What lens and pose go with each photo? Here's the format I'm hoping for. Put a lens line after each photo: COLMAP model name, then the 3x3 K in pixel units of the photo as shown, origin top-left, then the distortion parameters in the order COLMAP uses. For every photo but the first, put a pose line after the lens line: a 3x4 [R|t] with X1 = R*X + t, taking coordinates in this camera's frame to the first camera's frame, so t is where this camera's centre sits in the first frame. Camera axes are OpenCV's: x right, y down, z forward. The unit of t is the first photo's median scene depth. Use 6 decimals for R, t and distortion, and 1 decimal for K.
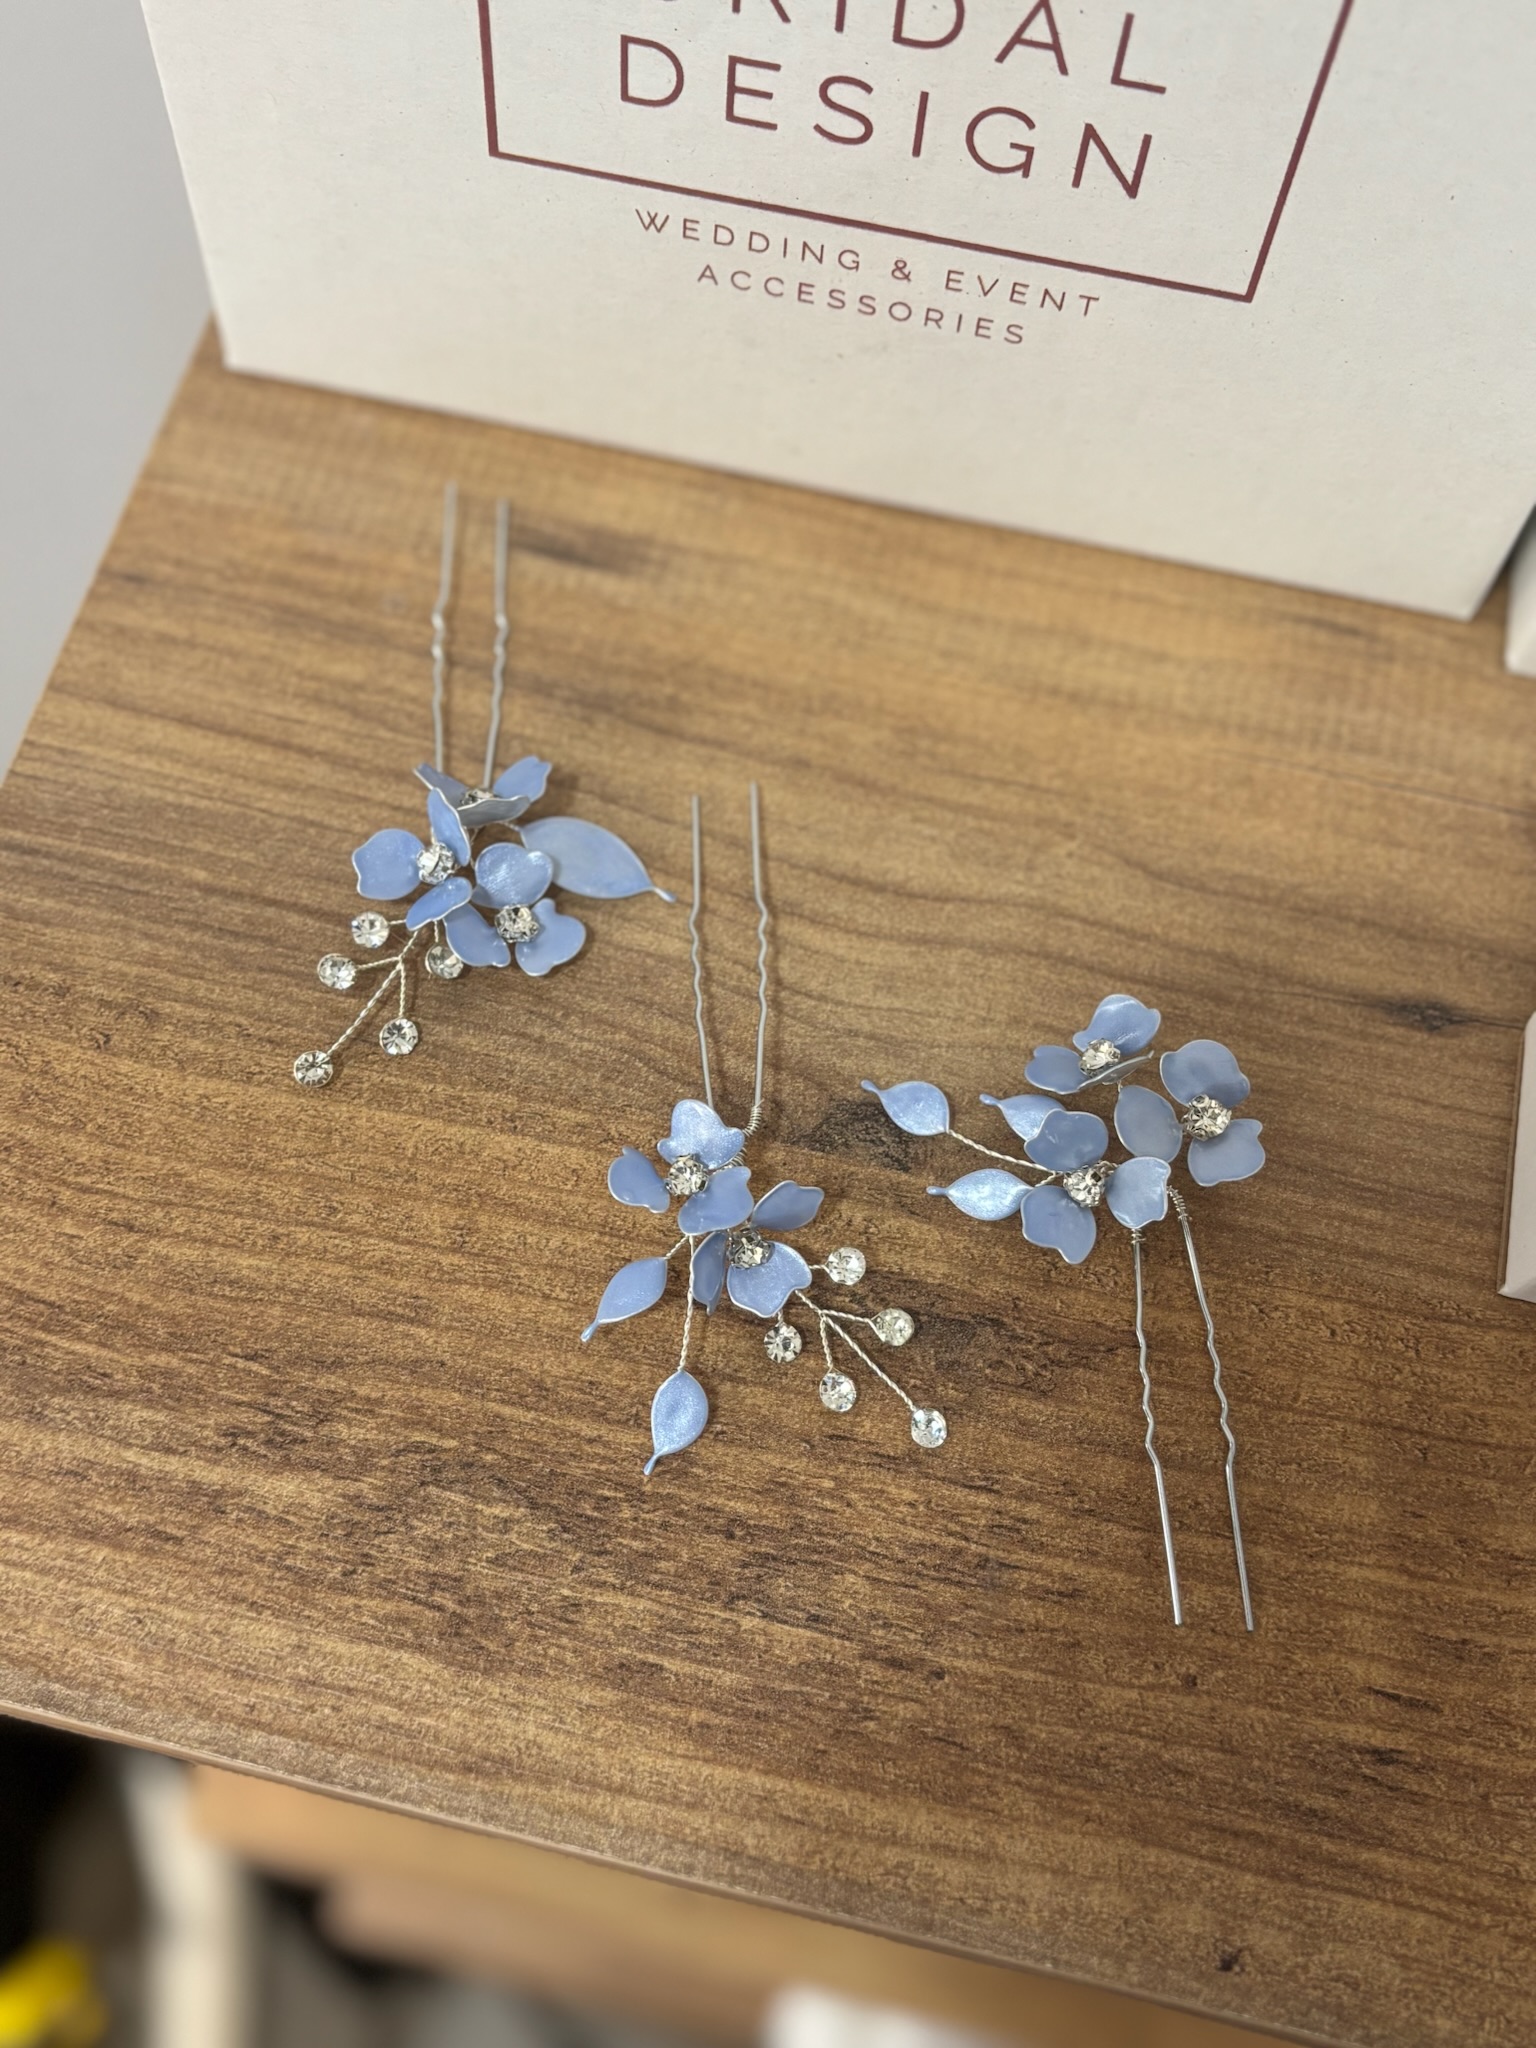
lens RADIAL K [[2130.3, 0, 775.7], [0, 2130.3, 1027.9], [0, 0, 1]] dist [0.137223, -0.705620]
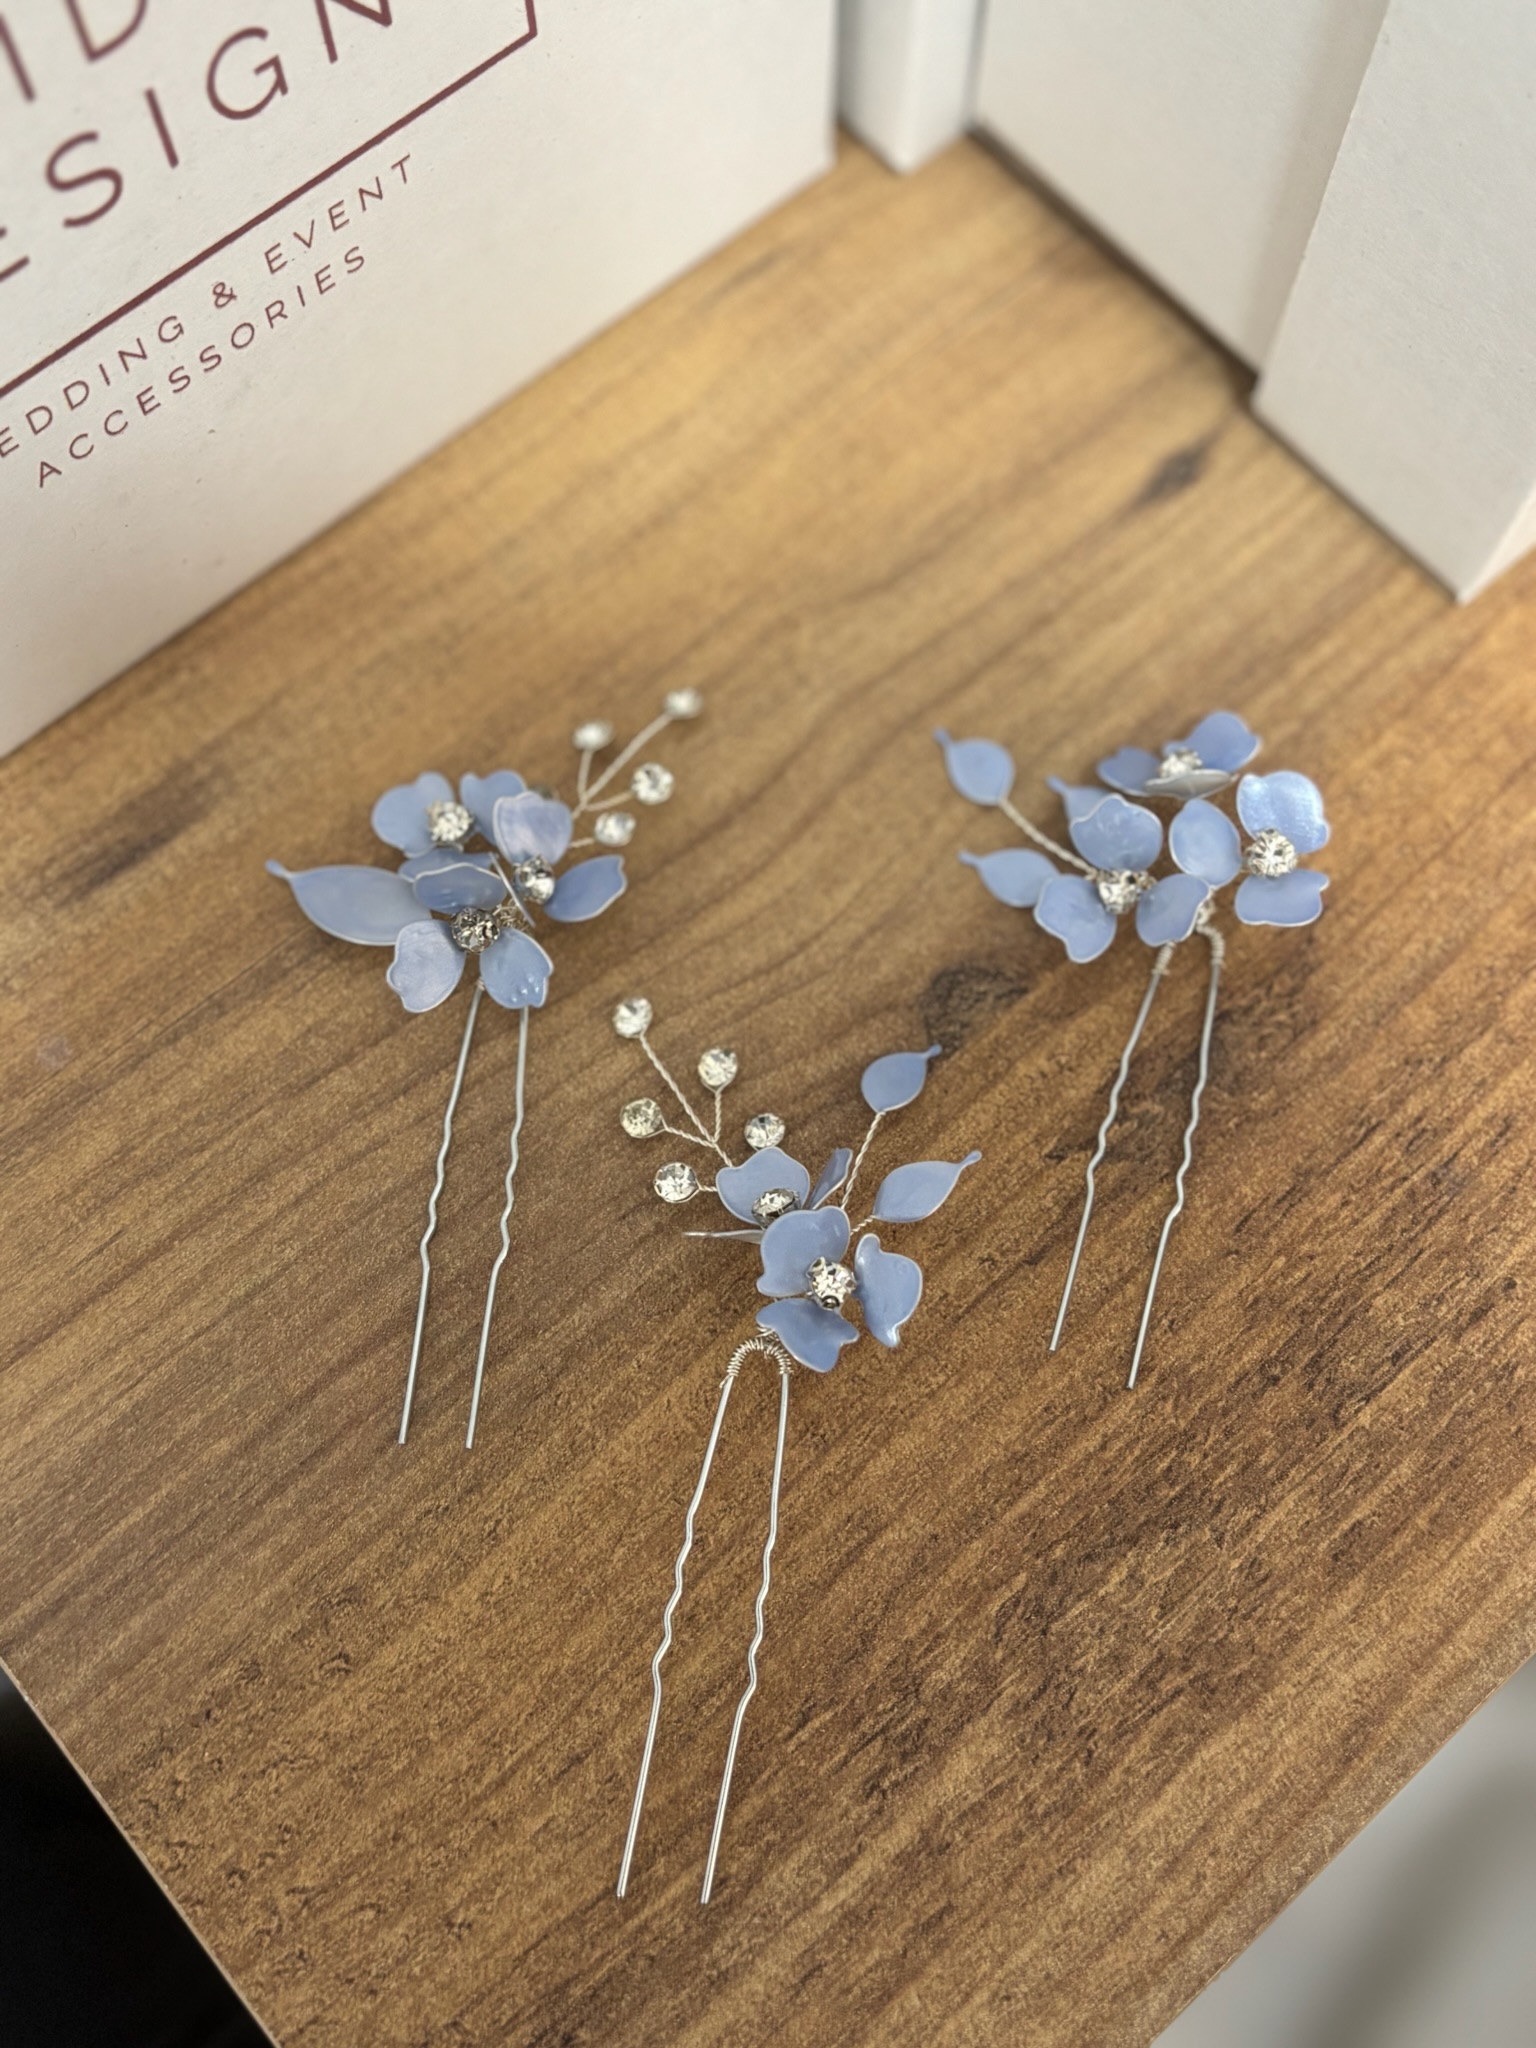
lens RADIAL K [[2130.3, 0, 775.7], [0, 2130.3, 1027.9], [0, 0, 1]] dist [0.137223, -0.705620]
pose [[0.584092, -0.771618, 0.251876, -0.256903], [0.744226, 0.632969, 0.213257, -0.208345], [-0.323983, 0.062891, 0.943970, 0.196462]]
